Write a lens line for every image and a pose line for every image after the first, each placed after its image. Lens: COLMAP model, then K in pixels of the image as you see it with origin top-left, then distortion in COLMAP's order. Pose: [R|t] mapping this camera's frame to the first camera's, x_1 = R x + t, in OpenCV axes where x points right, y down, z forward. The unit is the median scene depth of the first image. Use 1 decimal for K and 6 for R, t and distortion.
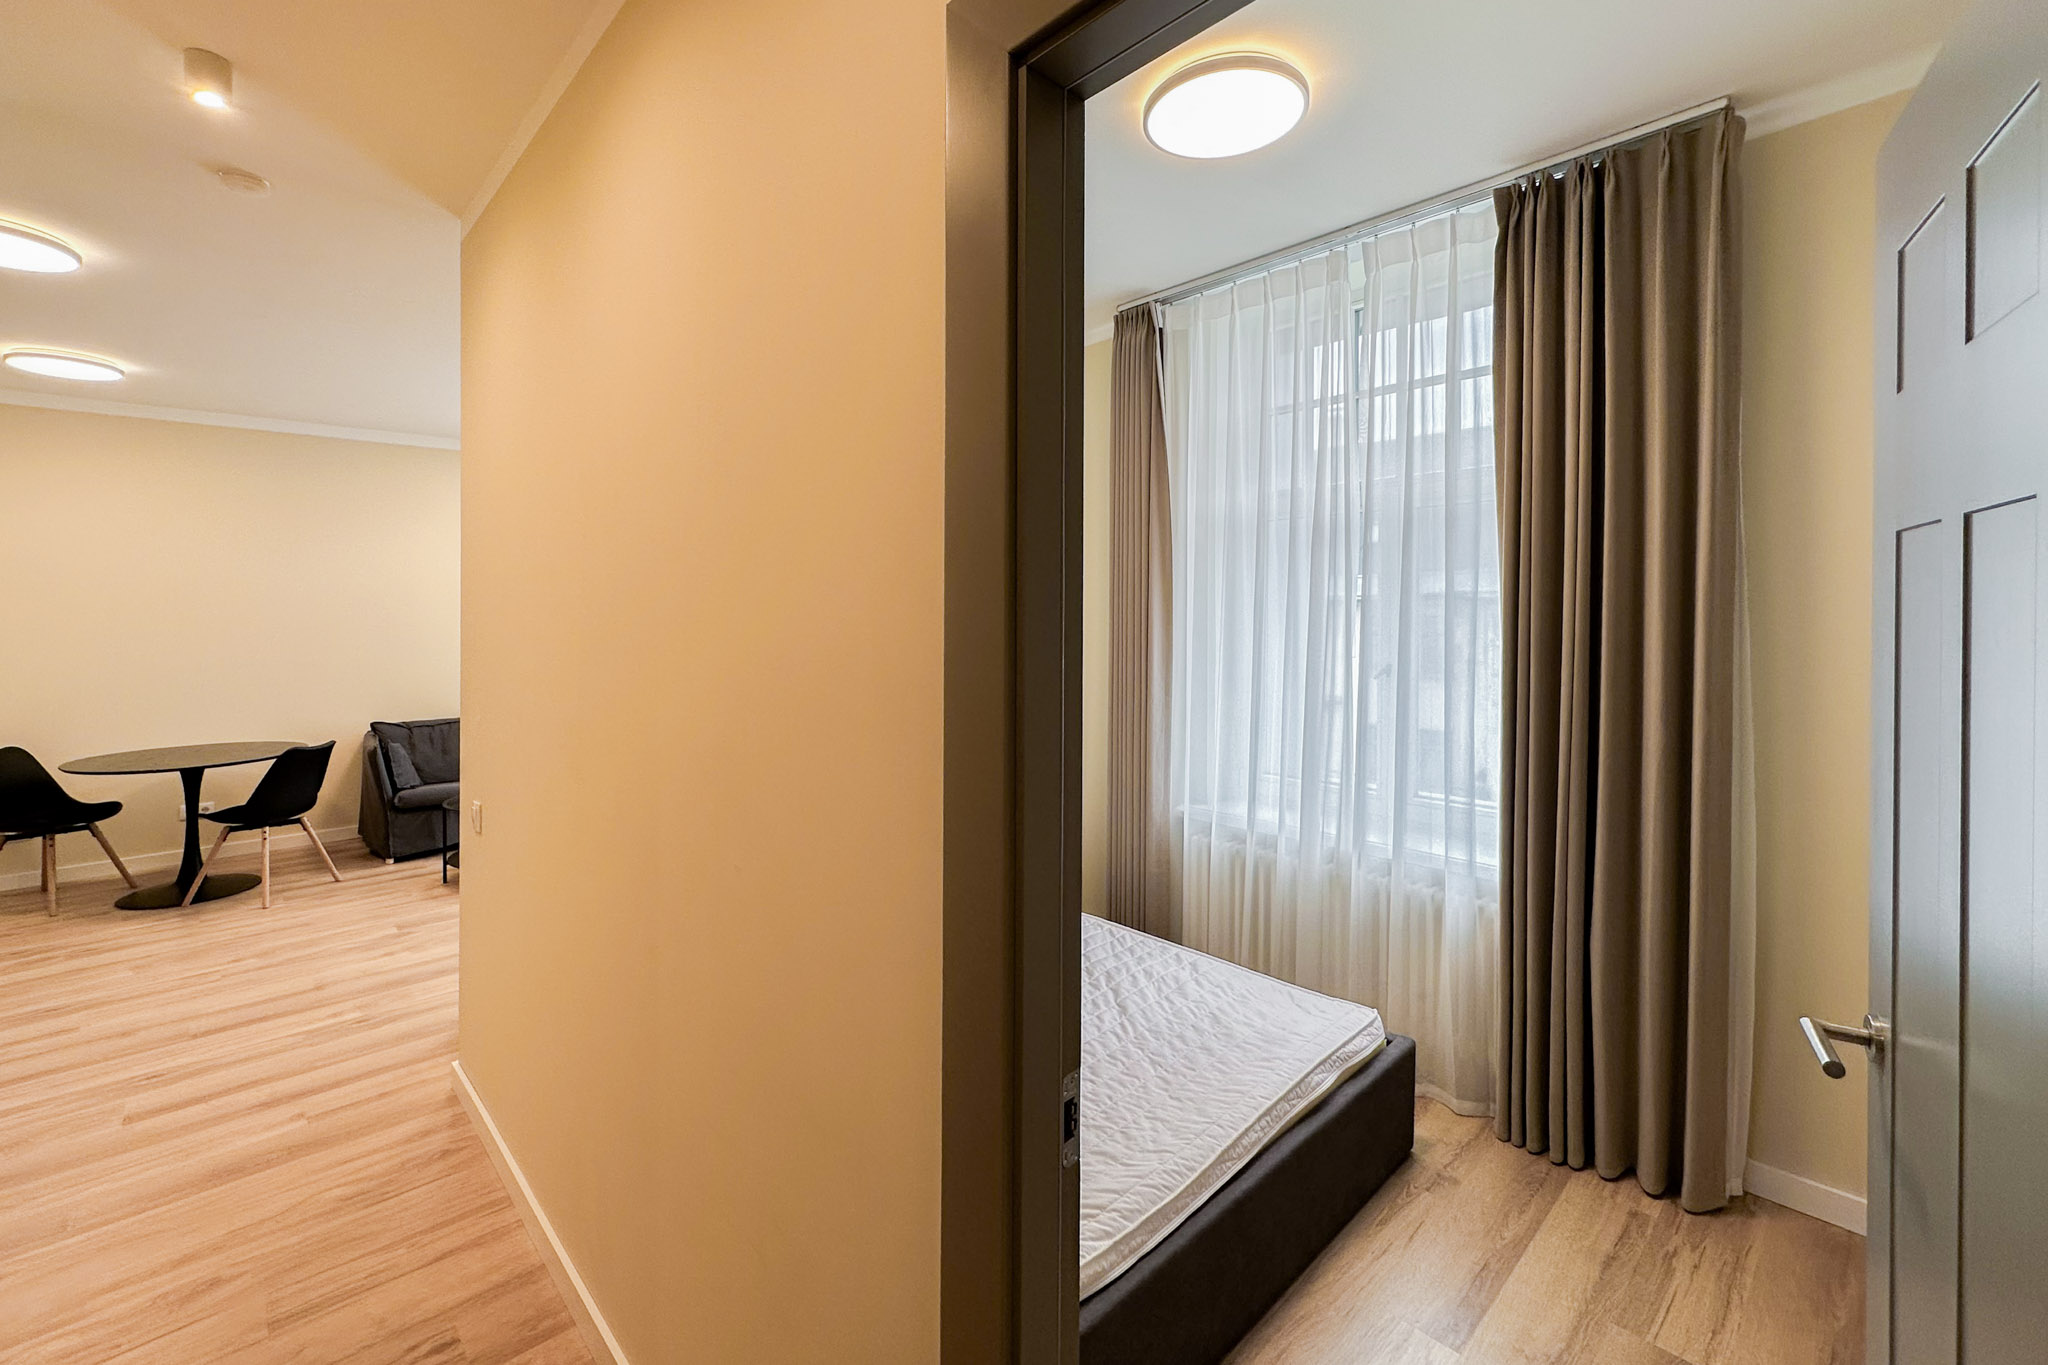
lens RADIAL K [[857.8, 0, 1017.7], [0, 857.8, 637.9], [0, 0, 1]] dist [0.002931, -0.000276]
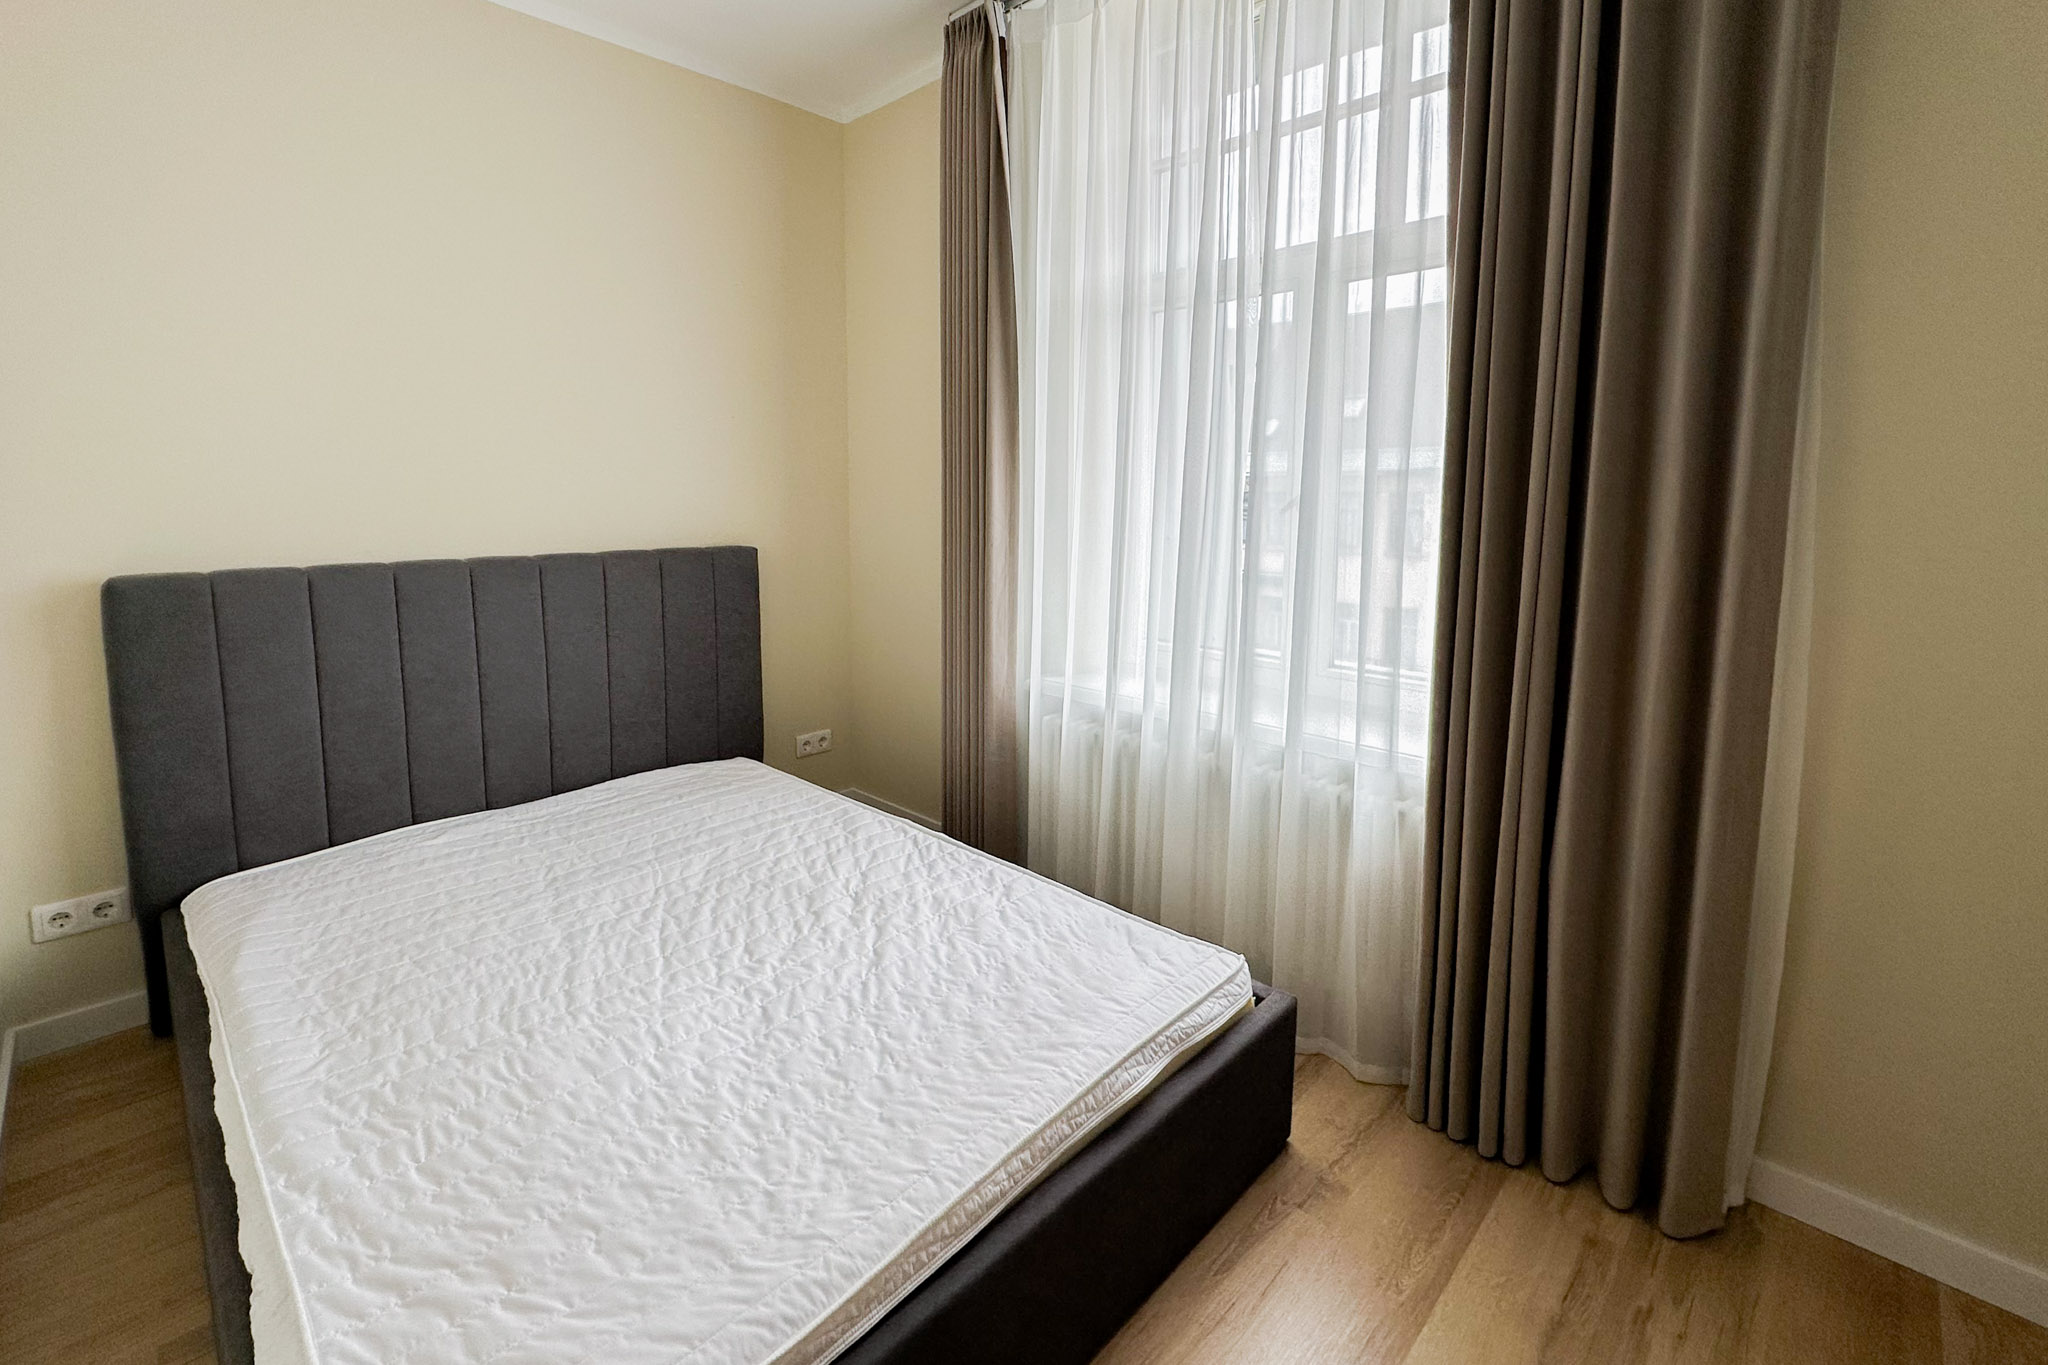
lens RADIAL K [[844.4, 0, 981.5], [0, 844.4, 575.8], [0, 0, 1]] dist [-0.002003, 0.002883]
pose [[0.999856, -0.000636, -0.016964, 0.213609], [0.001837, 0.997484, 0.070874, 0.065471], [0.016876, -0.070895, 0.997341, 0.317547]]
